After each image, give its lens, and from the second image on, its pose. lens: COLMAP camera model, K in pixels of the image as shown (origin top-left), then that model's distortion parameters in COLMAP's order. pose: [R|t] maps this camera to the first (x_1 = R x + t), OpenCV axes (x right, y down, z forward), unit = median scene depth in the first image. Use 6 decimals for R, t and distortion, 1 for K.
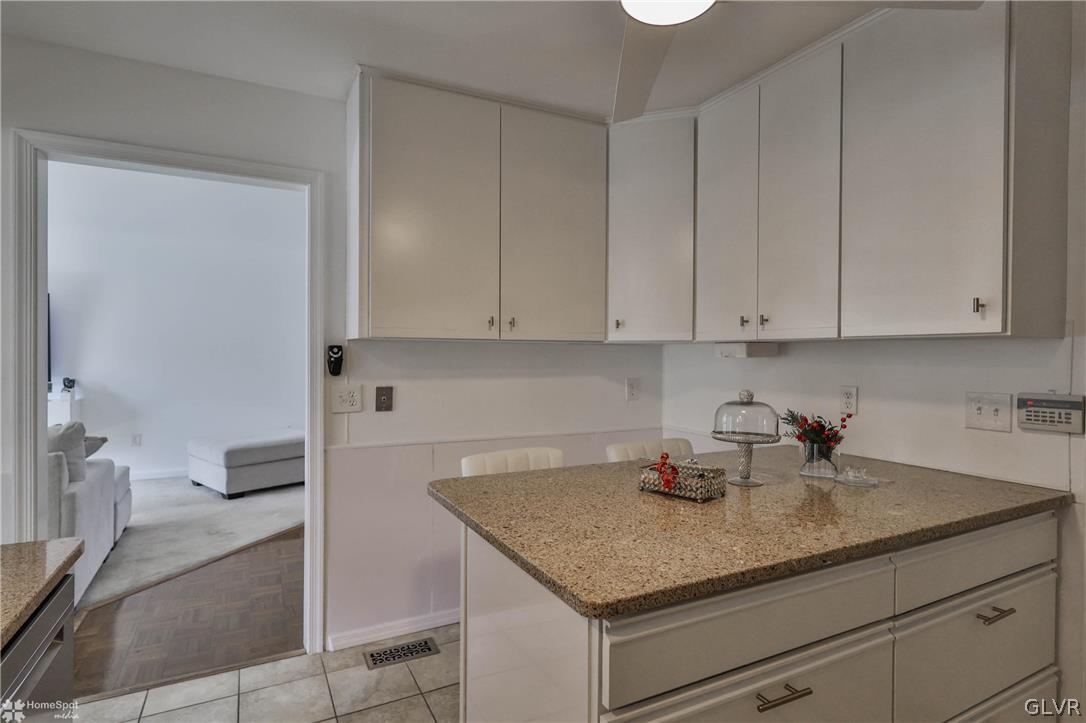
lens RADIAL K [[535.3, 0, 539.3], [0, 535.3, 362.3], [0, 0, 1]] dist [-0.001570, -0.000006]
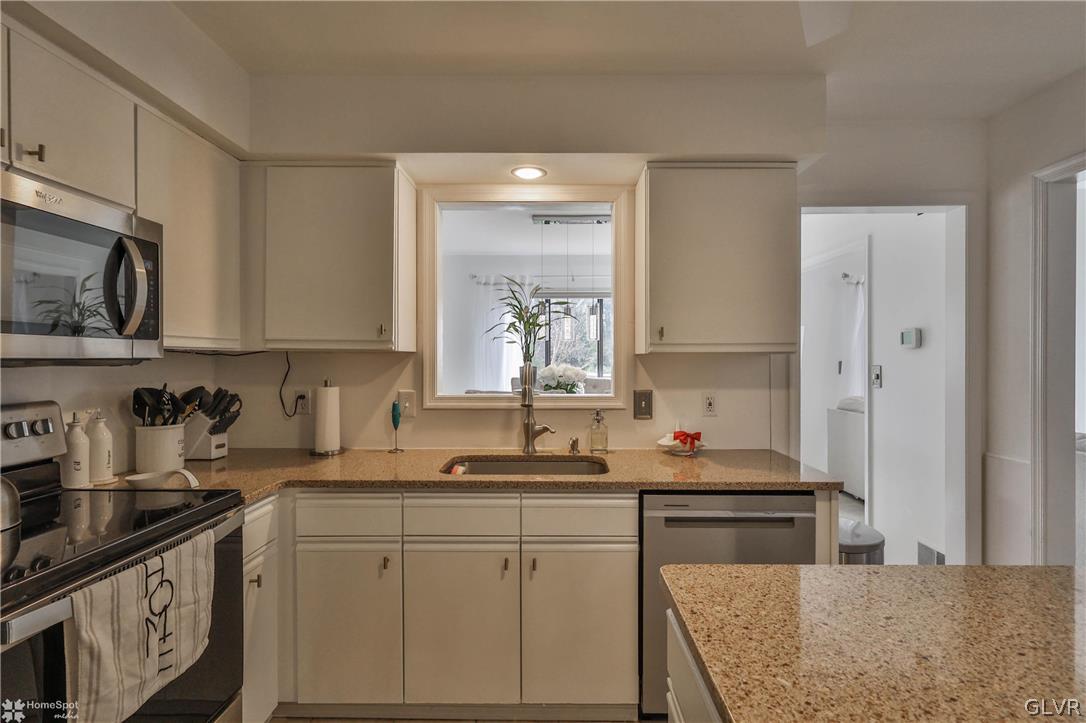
lens RADIAL K [[557.6, 0, 552.0], [0, 557.6, 363.1], [0, 0, 1]] dist [0.001306, 0.000557]
pose [[-0.466895, 0.001818, -0.884311, 0.978506], [-0.000301, 0.999998, 0.002215, -0.028769], [0.884313, 0.001300, -0.466893, 0.965939]]
